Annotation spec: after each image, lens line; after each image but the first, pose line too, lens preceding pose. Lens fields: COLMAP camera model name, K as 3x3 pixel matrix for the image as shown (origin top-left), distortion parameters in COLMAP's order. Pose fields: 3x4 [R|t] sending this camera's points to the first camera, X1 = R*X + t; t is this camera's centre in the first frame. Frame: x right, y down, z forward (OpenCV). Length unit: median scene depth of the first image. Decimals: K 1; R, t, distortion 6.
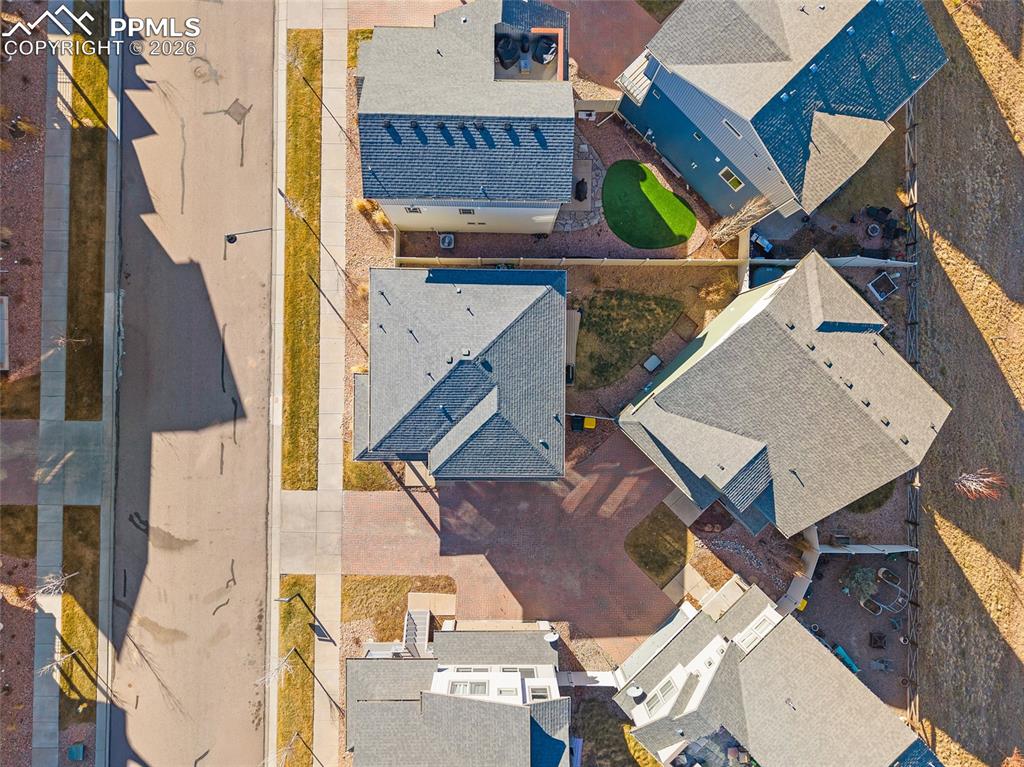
lens RADIAL K [[708.0, 0, 512.8], [0, 708.0, 383.9], [0, 0, 1]] dist [-0.005479, -0.003670]
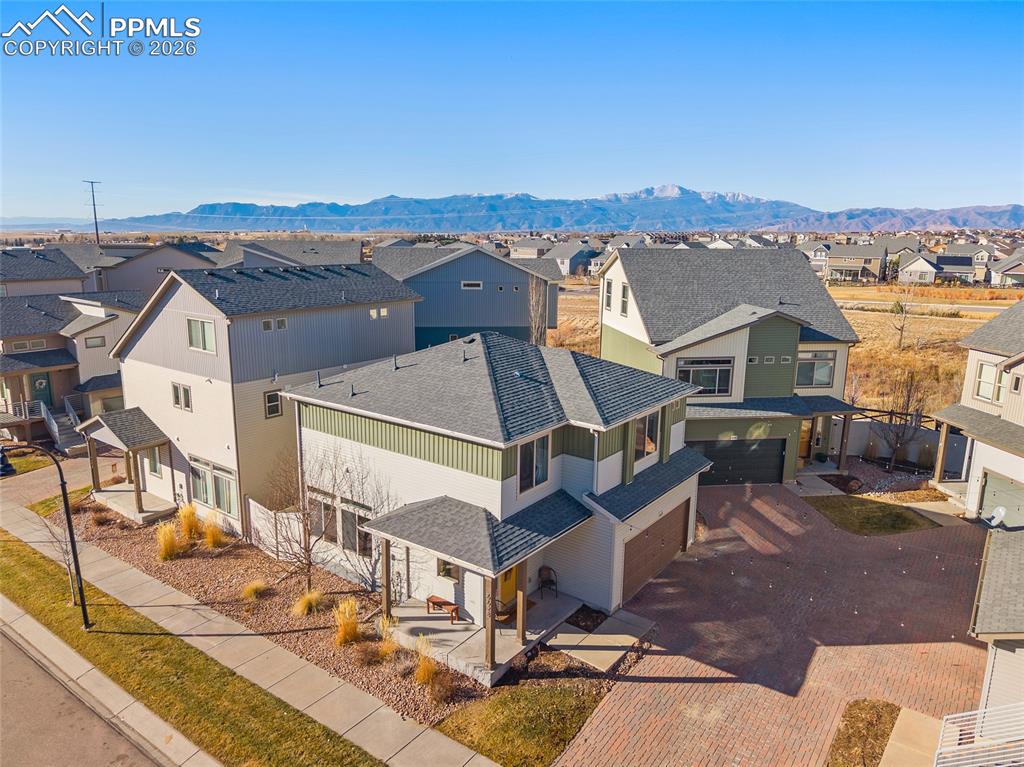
lens RADIAL K [[708.0, 0, 510.8], [0, 708.0, 384.5], [0, 0, 1]] dist [-0.005479, -0.003670]
pose [[0.590456, -0.178414, 0.787103, -0.500135], [0.807064, 0.126772, -0.576695, 0.325926], [0.003108, 0.975755, 0.218844, 0.727814]]
